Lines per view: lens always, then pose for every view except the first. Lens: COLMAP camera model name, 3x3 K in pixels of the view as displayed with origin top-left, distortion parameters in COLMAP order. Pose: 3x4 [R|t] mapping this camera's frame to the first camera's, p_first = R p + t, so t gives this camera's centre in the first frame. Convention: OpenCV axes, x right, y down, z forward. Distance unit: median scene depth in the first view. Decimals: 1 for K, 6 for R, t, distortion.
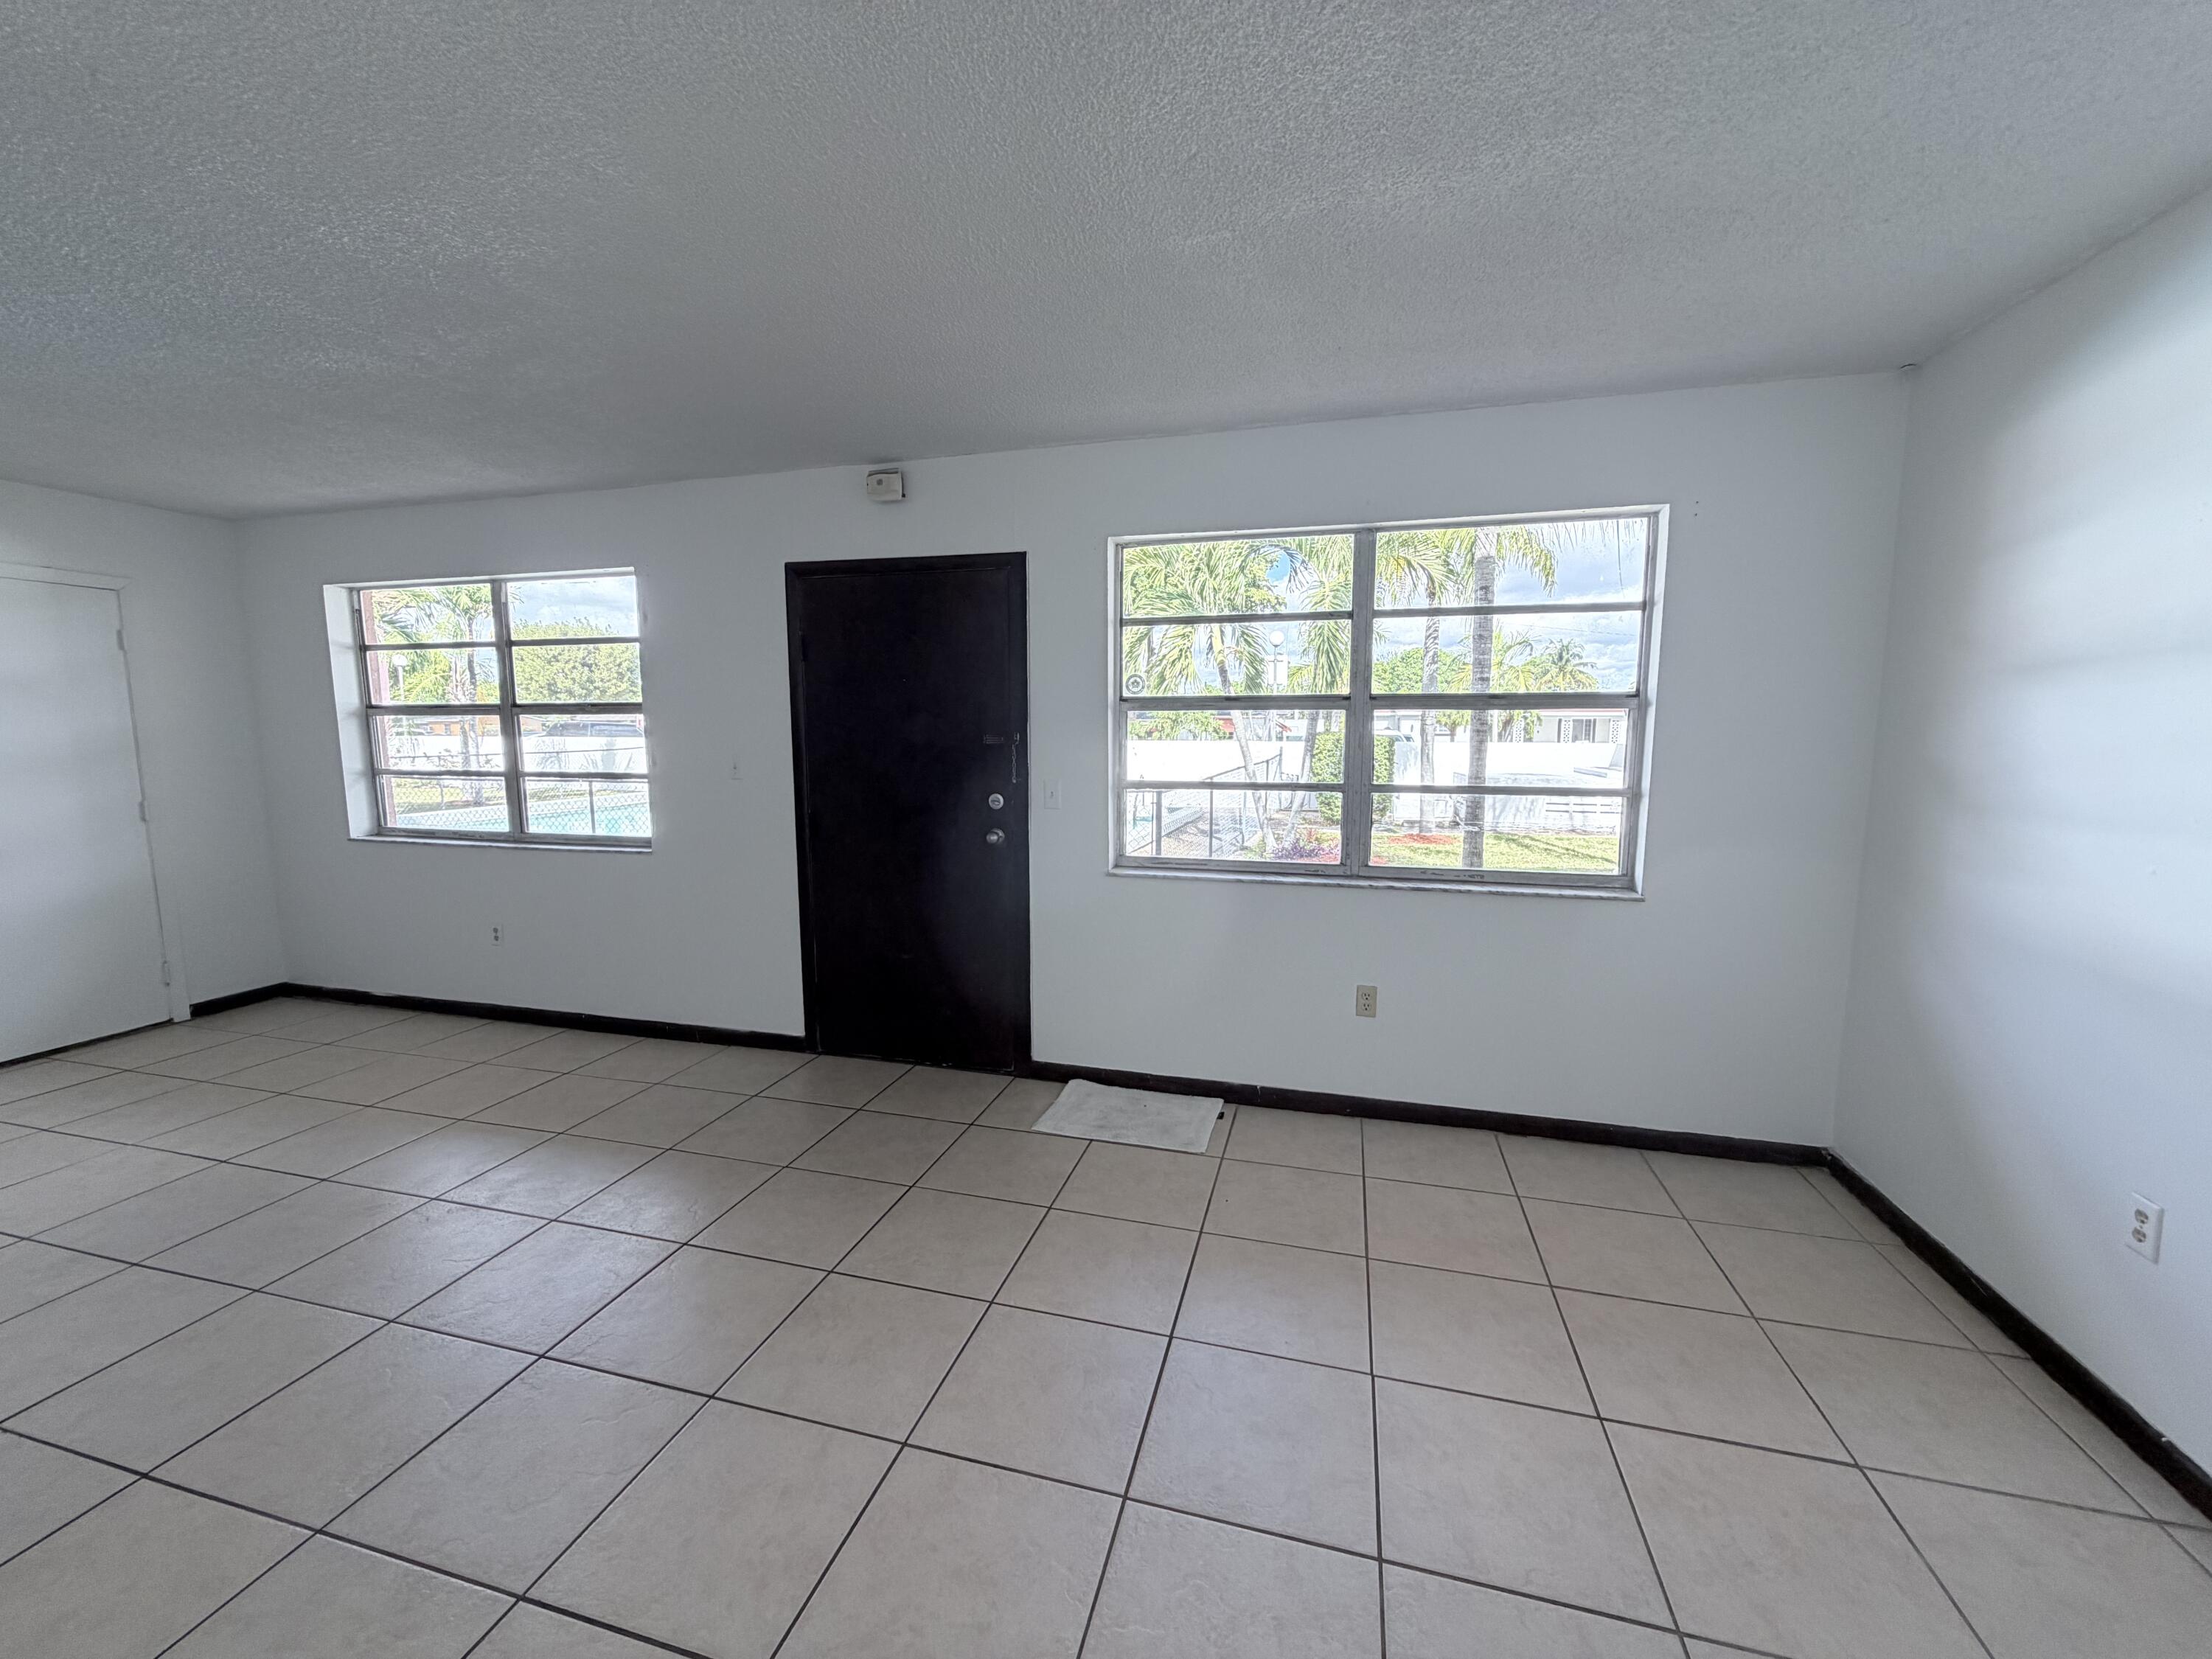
lens RADIAL K [[879.9, 0, 1106.0], [0, 879.9, 829.5], [0, 0, 1]] dist [-0.003248, 0.000157]
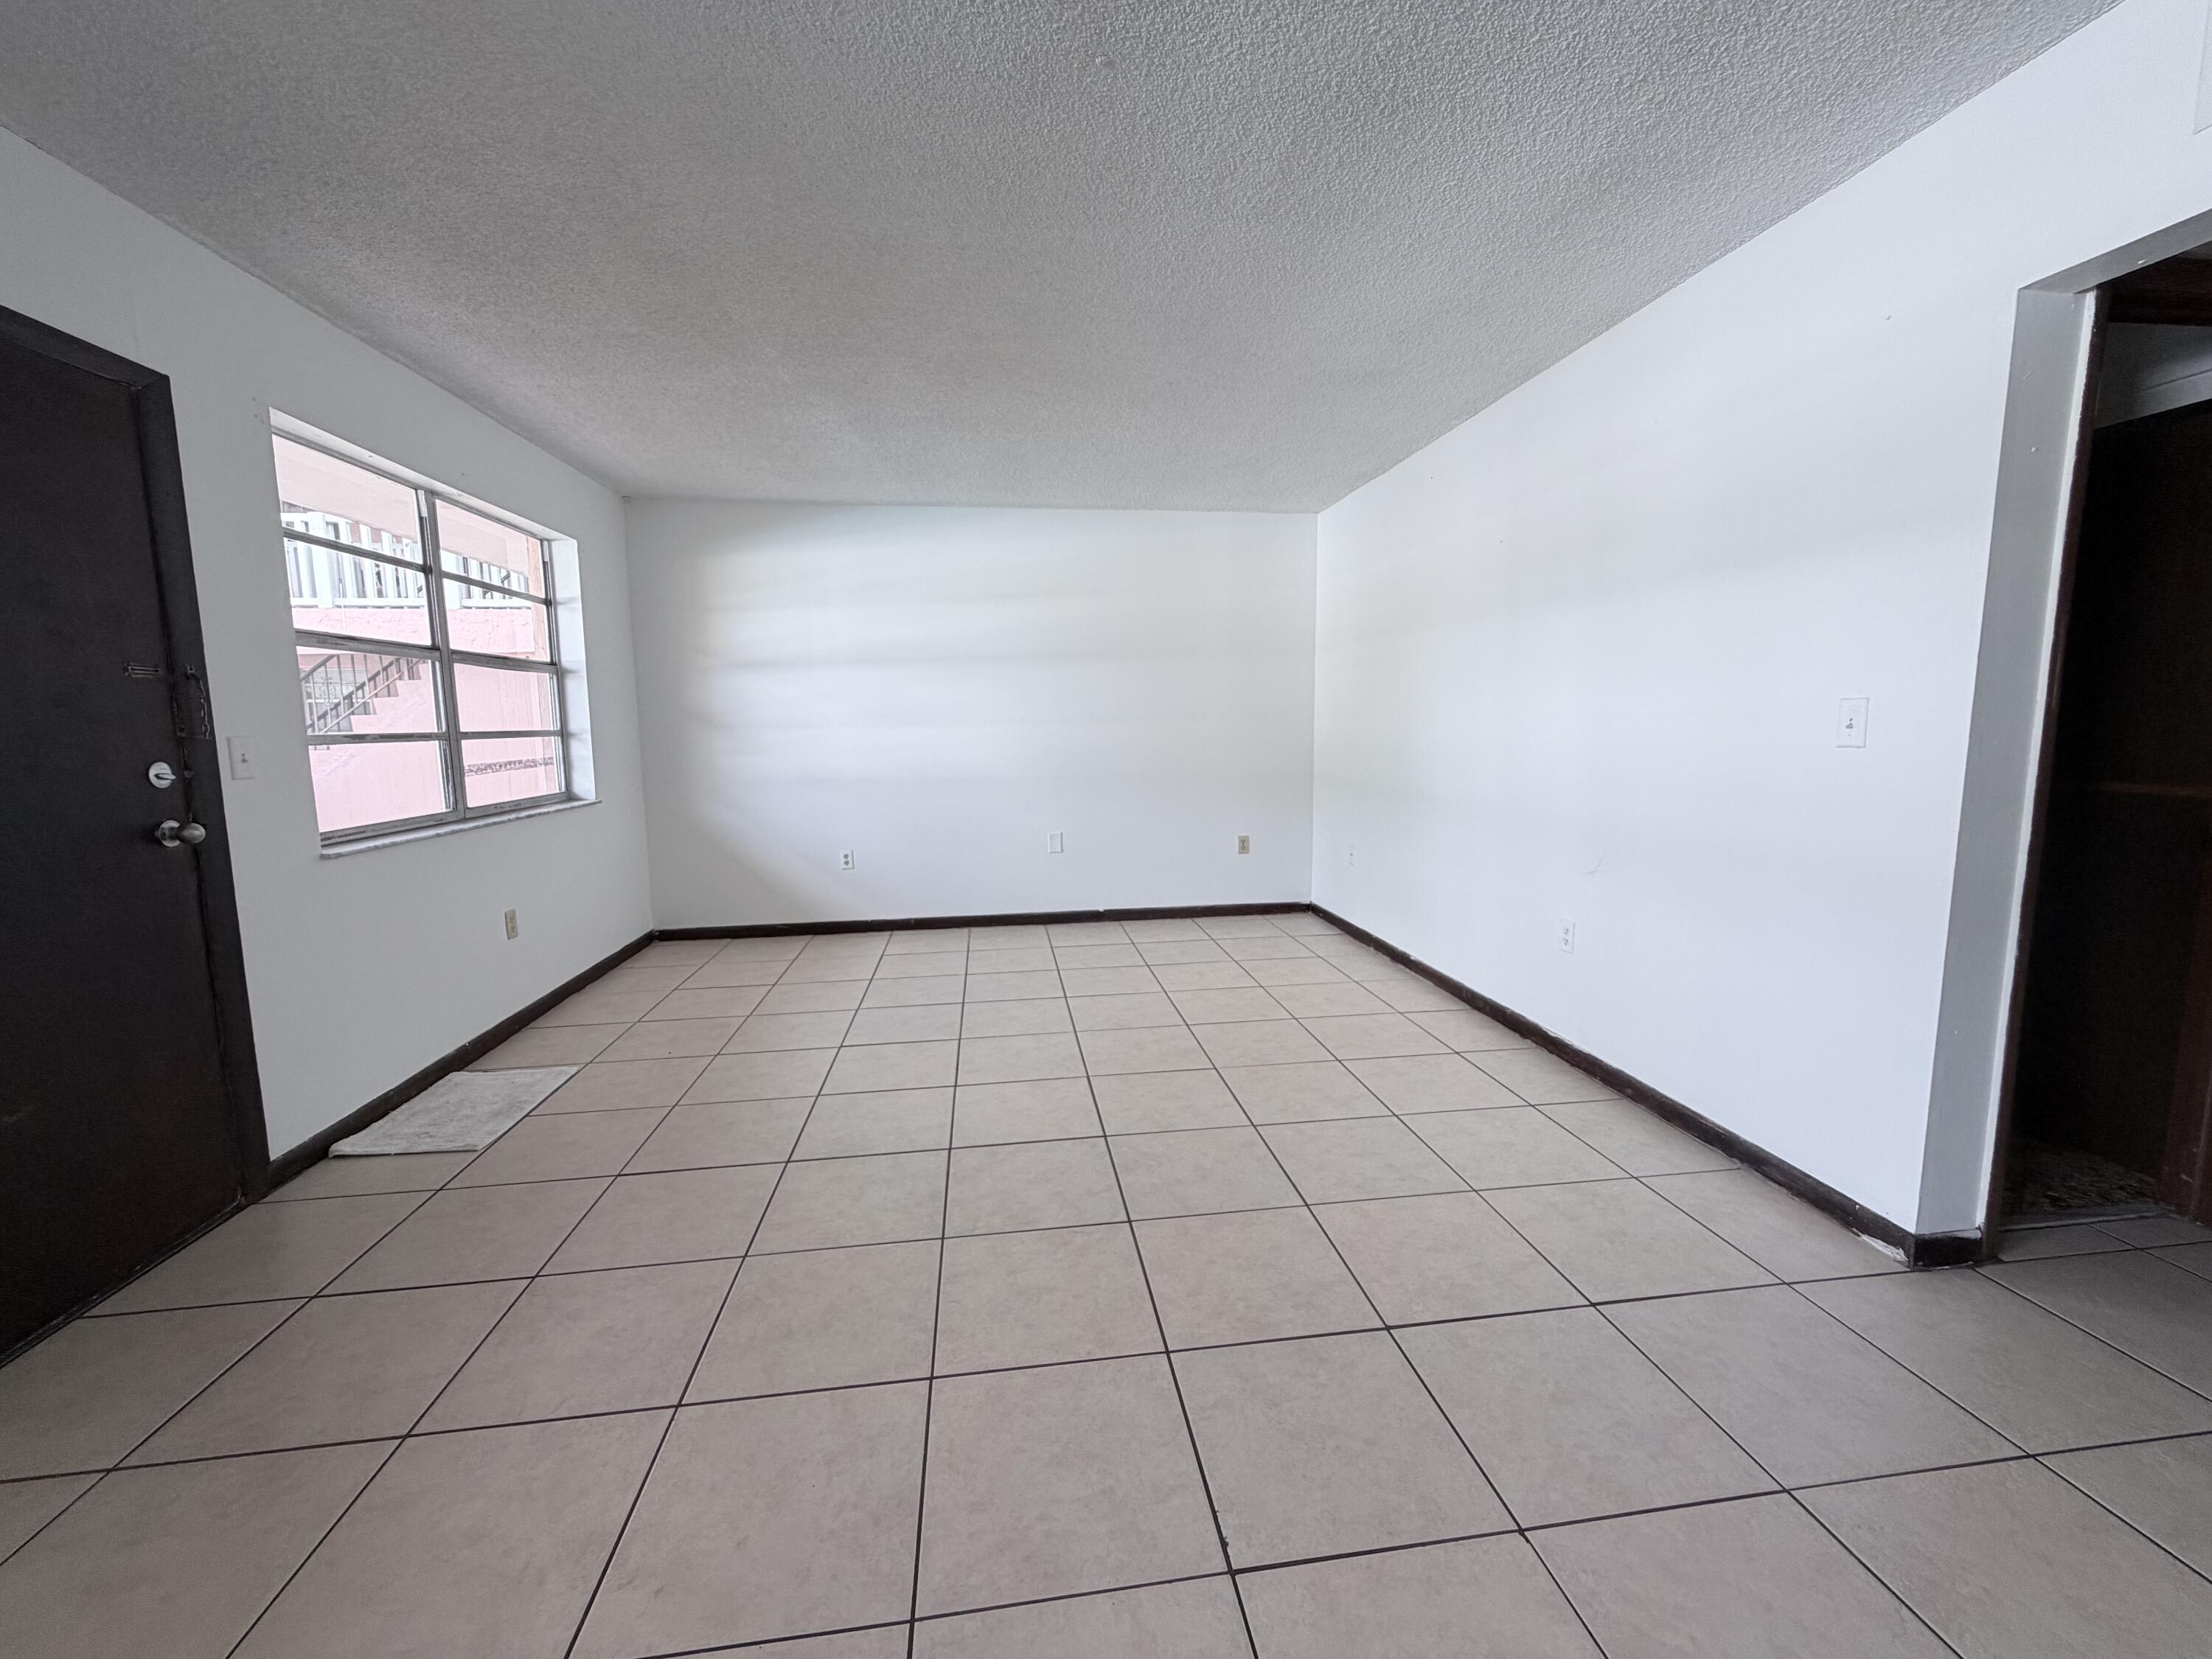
lens RADIAL K [[879.9, 0, 1106.0], [0, 879.9, 829.5], [0, 0, 1]] dist [-0.003248, 0.000157]
pose [[-0.388439, -0.107108, 0.915228, -0.973052], [0.123579, 0.978194, 0.166926, -0.016048], [-0.913150, 0.177944, -0.366732, 0.670498]]
